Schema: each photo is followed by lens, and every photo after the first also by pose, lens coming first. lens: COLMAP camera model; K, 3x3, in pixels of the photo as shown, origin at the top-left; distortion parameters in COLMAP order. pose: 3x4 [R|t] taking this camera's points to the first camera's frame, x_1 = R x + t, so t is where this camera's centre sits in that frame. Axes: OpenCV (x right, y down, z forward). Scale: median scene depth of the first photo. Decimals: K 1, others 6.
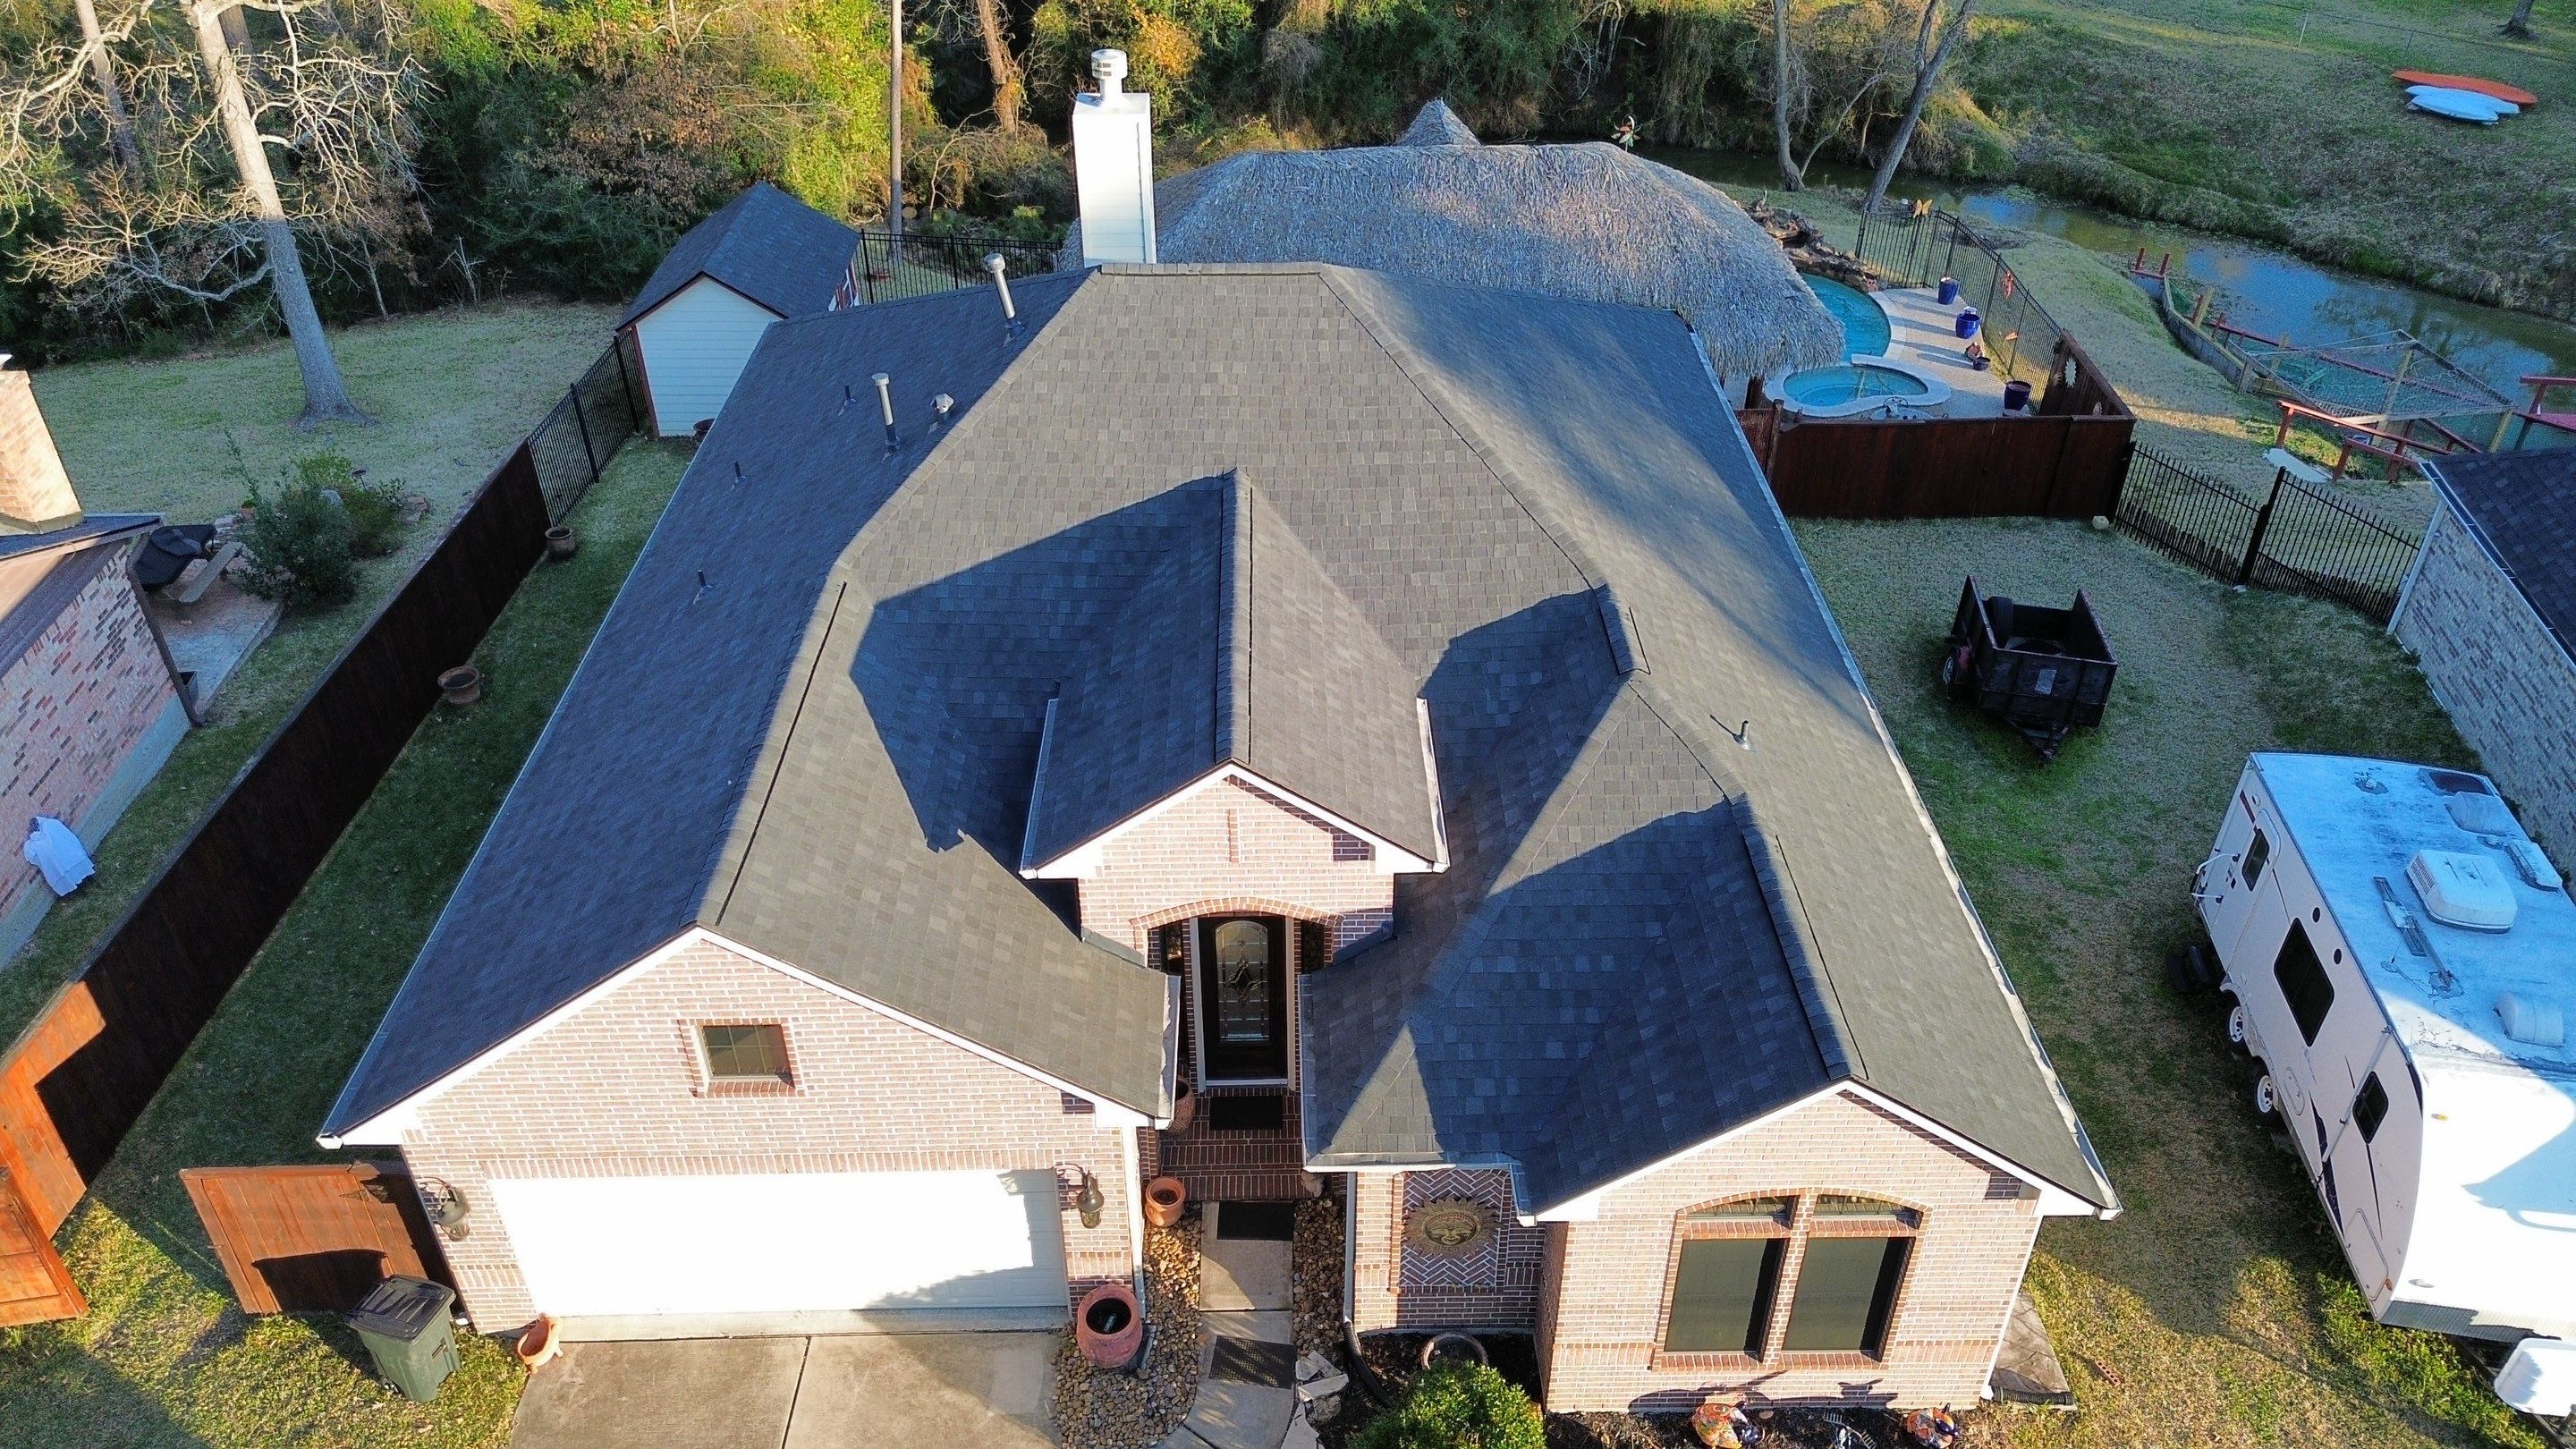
lens RADIAL K [[1822.4, 0, 1293.3], [0, 1822.4, 734.9], [0, 0, 1]] dist [0.080991, -0.081563]
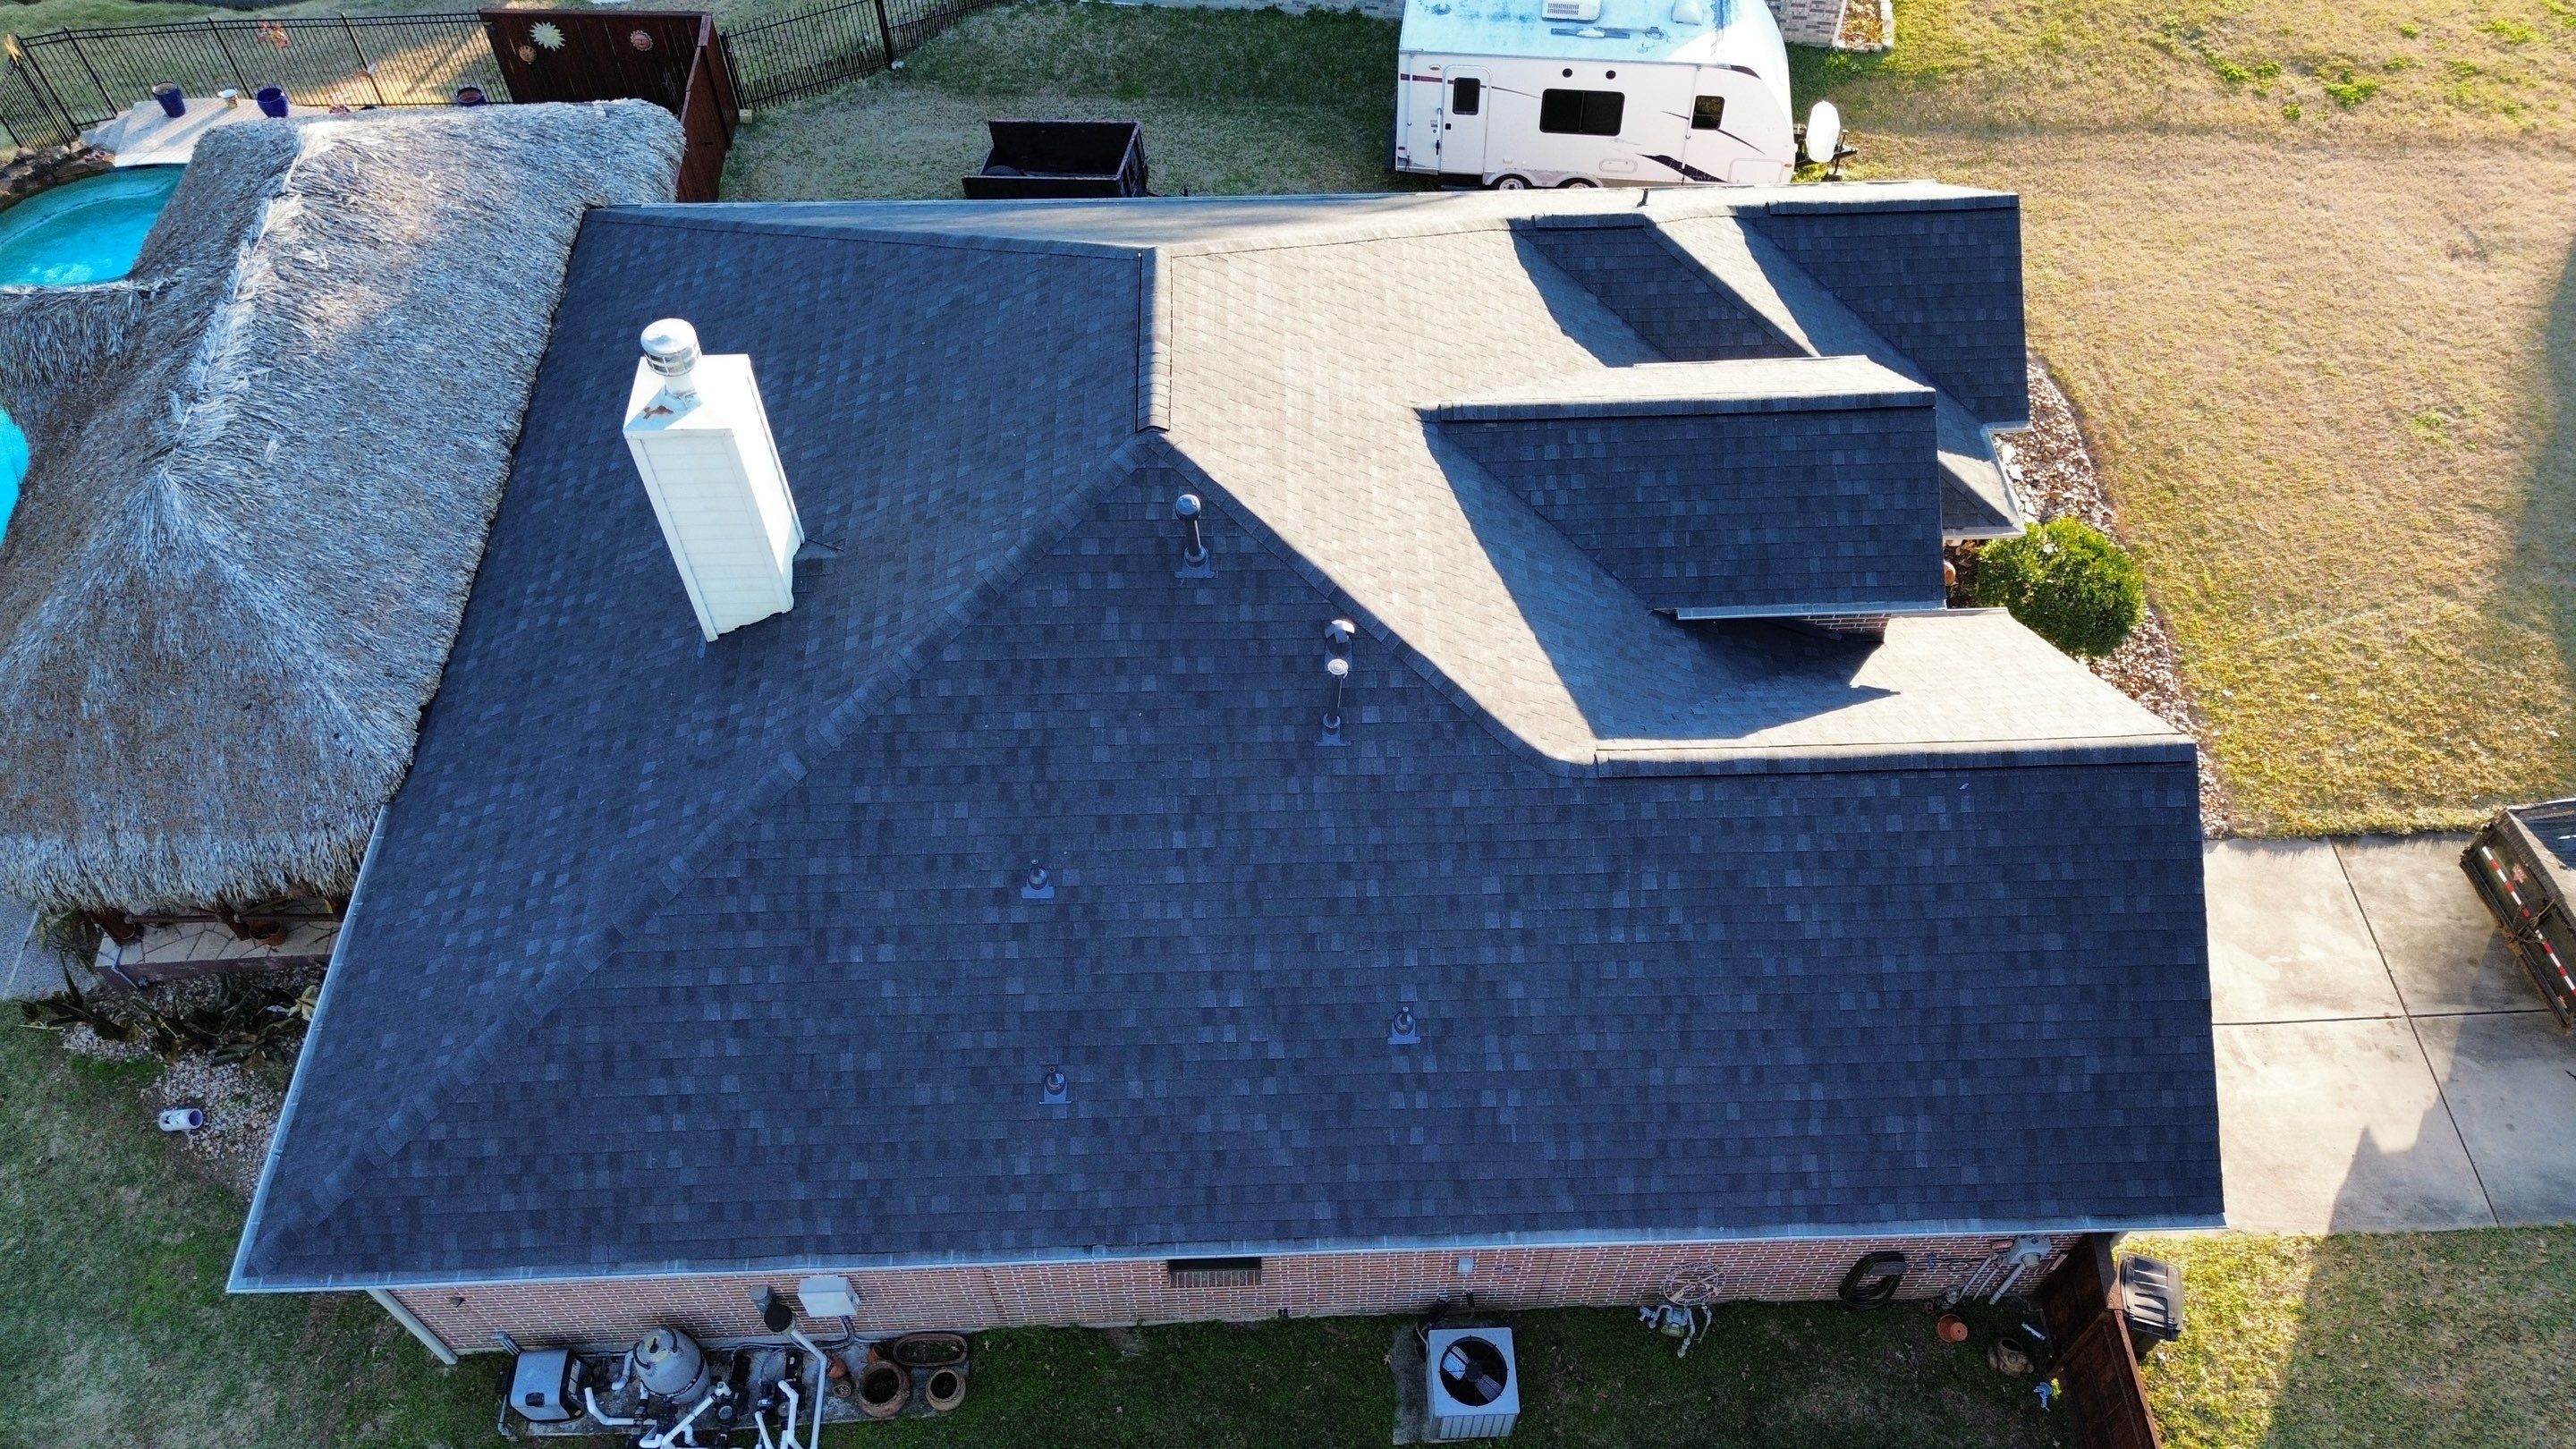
lens RADIAL K [[1822.4, 0, 1294.7], [0, 1822.4, 730.9], [0, 0, 1]] dist [0.080991, -0.081563]
pose [[-0.019613, -0.796613, 0.604171, -0.763898], [0.578050, 0.484017, 0.656952, -0.750415], [-0.815765, 0.362126, 0.450989, 0.707696]]
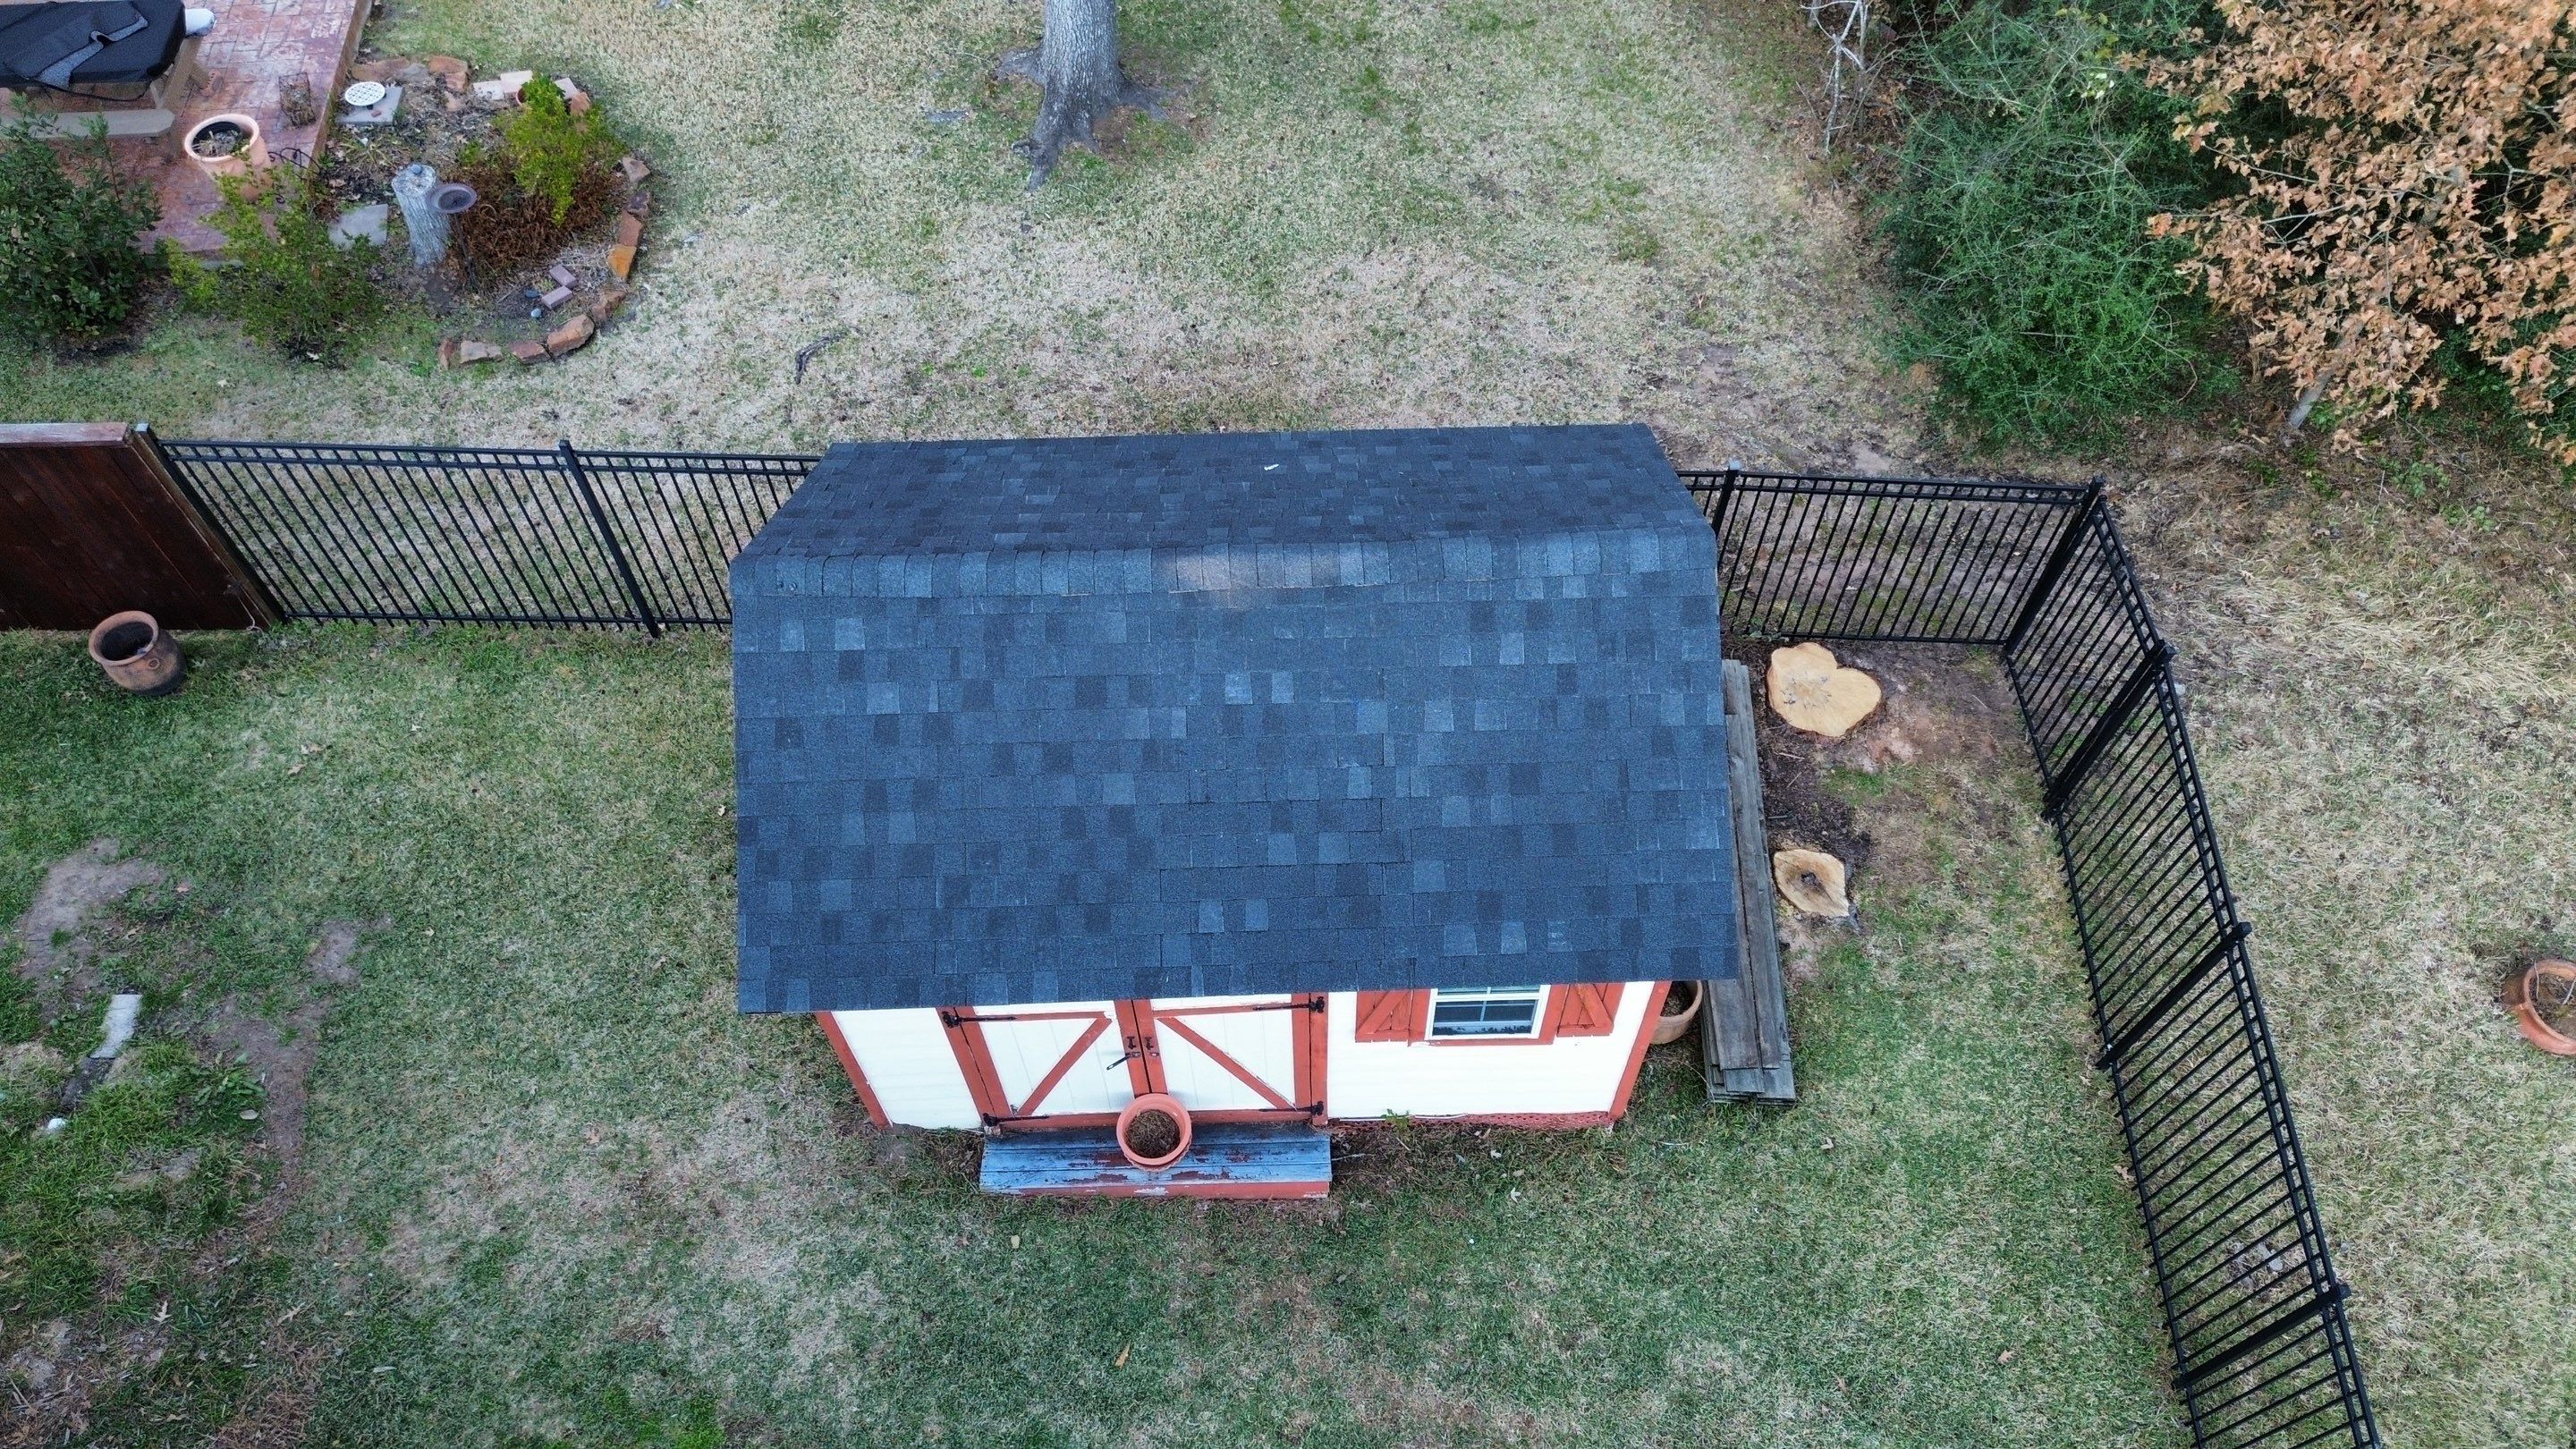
lens RADIAL K [[1822.4, 0, 1284.4], [0, 1822.4, 733.0], [0, 0, 1]] dist [0.080991, -0.081563]
pose [[0.024050, 0.834636, -0.550276, -0.260508], [-0.578189, 0.460649, 0.673424, -0.813818], [0.815548, 0.301968, 0.493656, 1.636399]]
